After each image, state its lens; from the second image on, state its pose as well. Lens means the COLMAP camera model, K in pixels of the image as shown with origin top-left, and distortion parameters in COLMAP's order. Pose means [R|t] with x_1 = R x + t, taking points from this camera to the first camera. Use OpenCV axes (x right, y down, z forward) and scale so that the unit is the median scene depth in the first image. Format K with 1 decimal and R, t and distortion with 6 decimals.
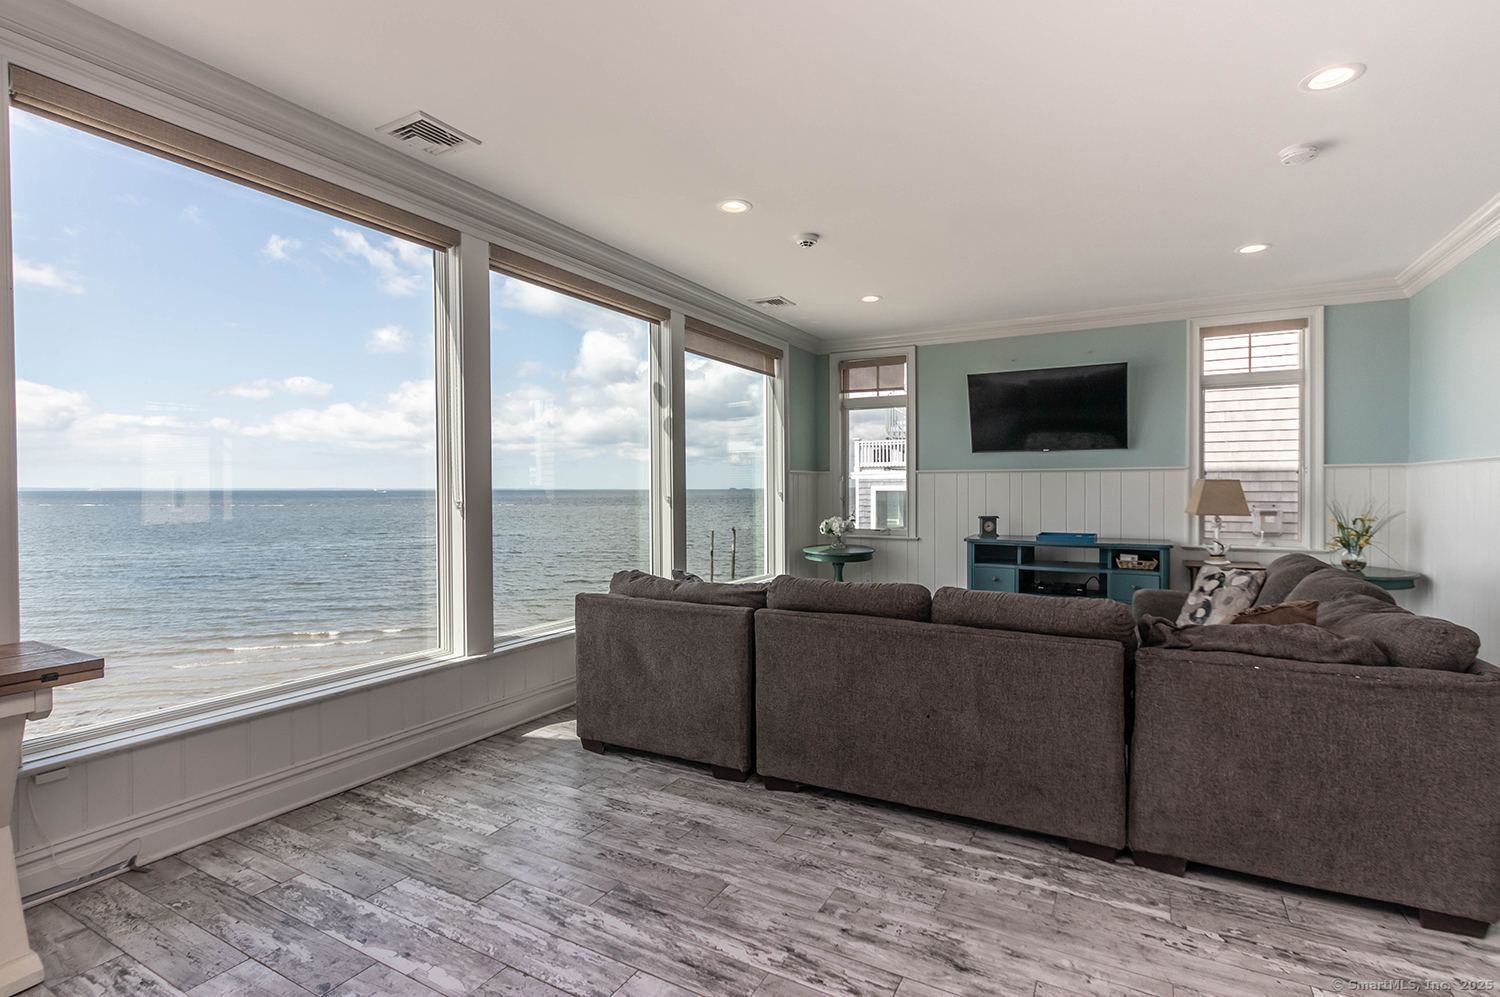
lens RADIAL K [[710.3, 0, 759.5], [0, 710.3, 492.3], [0, 0, 1]] dist [0.005104, -0.004976]
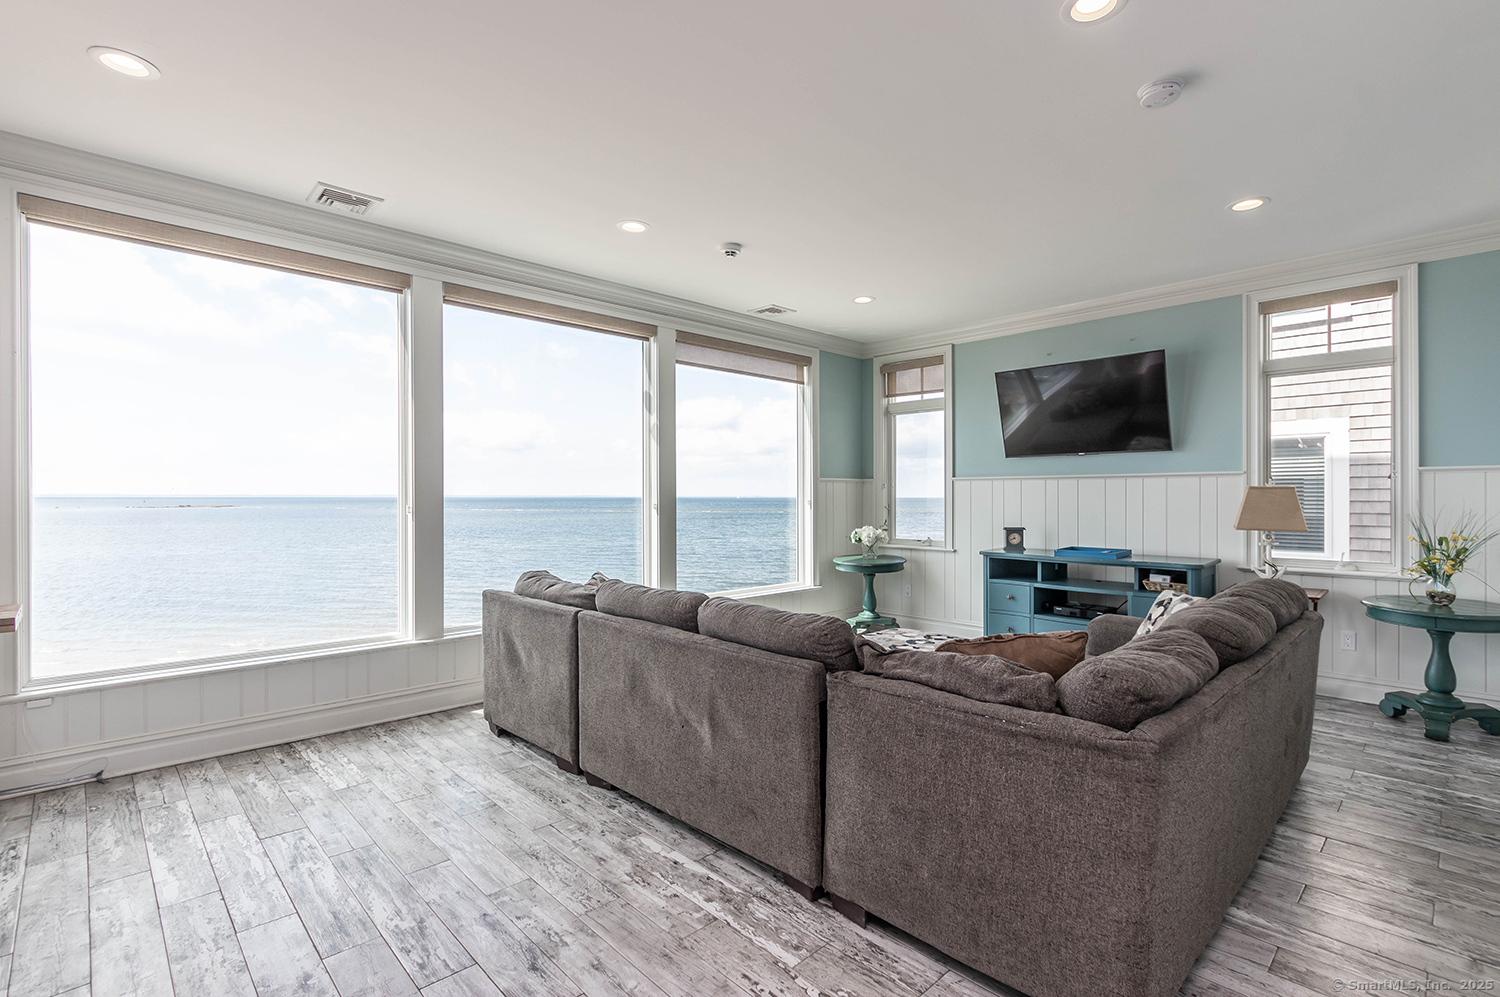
lens RADIAL K [[710.3, 0, 760.7], [0, 710.3, 494.1], [0, 0, 1]] dist [0.005104, -0.004976]
pose [[0.954166, 0.001394, -0.299275, 0.487584], [-0.004073, 0.999957, -0.008327, -0.000275], [0.299250, 0.009164, 0.954131, 0.065168]]
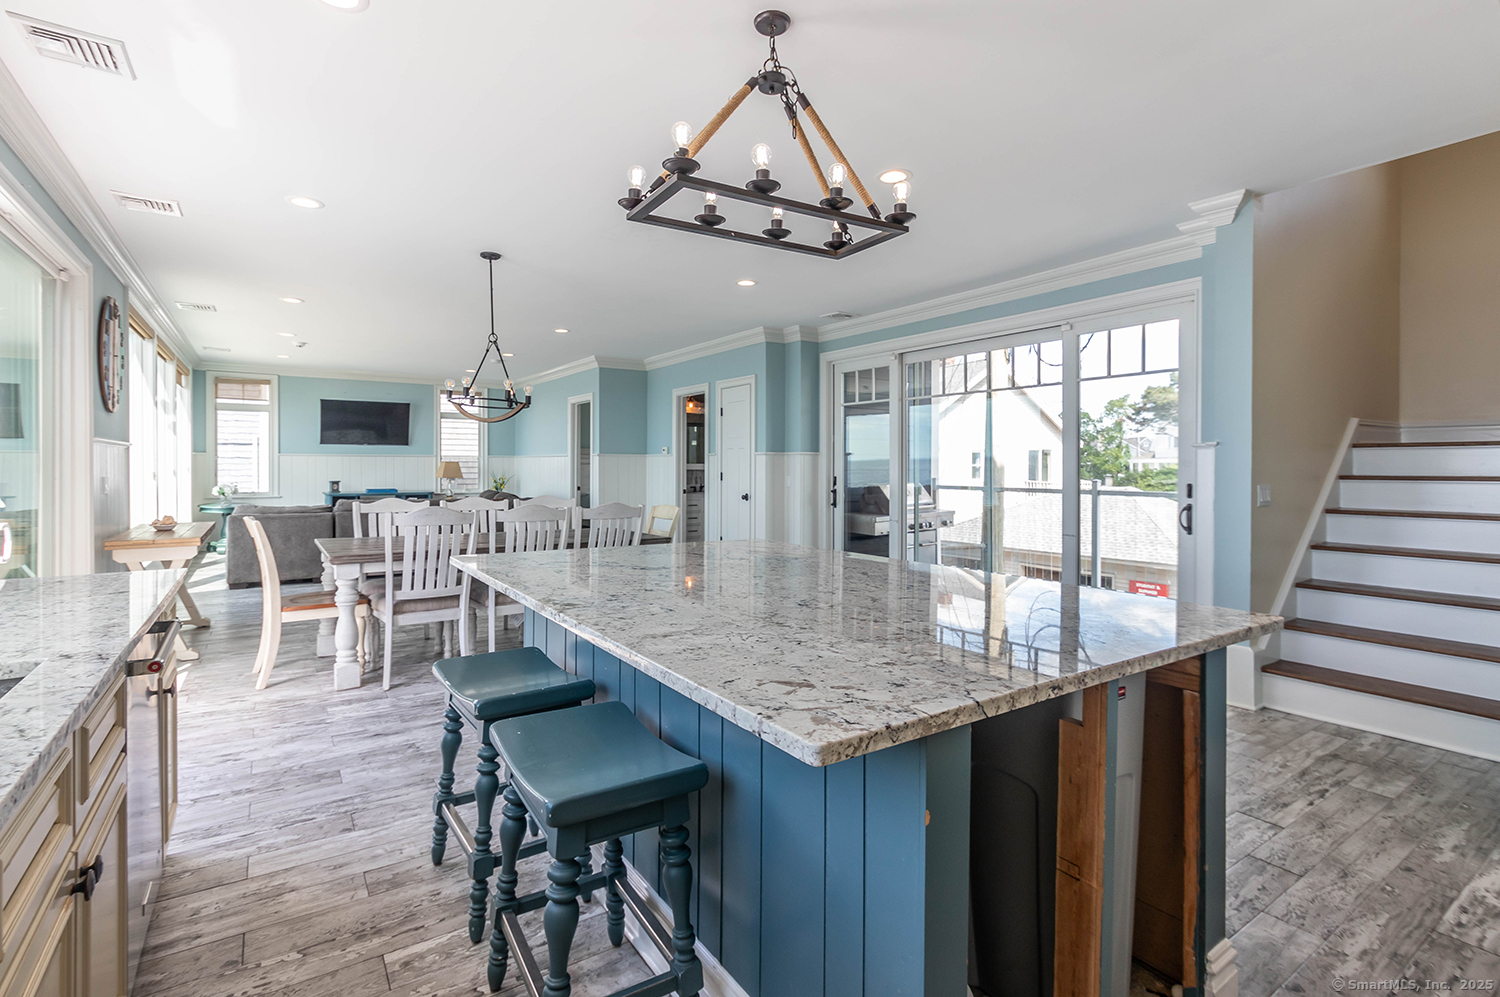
lens RADIAL K [[710.3, 0, 742.4], [0, 710.3, 468.9], [0, 0, 1]] dist [0.005104, -0.004976]
pose [[0.473611, -0.003071, 0.880729, -1.300349], [0.007339, 0.999973, -0.000460, 0.020057], [-0.880704, 0.006681, 0.473620, -1.263149]]
